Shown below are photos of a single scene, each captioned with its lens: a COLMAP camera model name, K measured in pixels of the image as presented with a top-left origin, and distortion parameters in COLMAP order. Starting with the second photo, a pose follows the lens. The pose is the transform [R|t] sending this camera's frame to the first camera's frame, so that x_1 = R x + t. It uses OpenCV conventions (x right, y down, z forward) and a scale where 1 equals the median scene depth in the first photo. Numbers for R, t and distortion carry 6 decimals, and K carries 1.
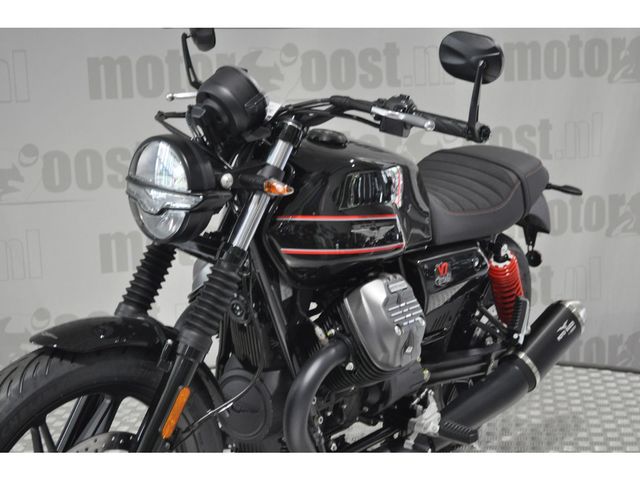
lens RADIAL K [[1142.6, 0, 320.5], [0, 1142.6, 239.9], [0, 0, 1]] dist [-0.013410, 0.000000]
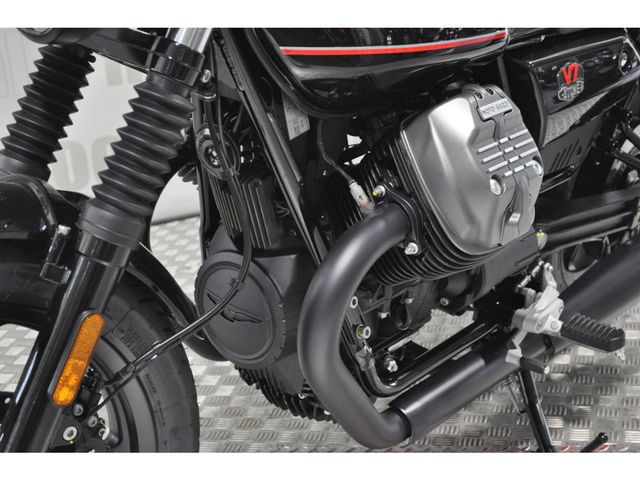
lens RADIAL K [[1142.6, 0, 318.3], [0, 1142.6, 239.3], [0, 0, 1]] dist [-0.013410, 0.000000]
pose [[0.995783, -0.012188, -0.090930, 0.030666], [0.027803, 0.984618, 0.172497, 0.004224], [0.087428, -0.174297, 0.980804, 0.419251]]
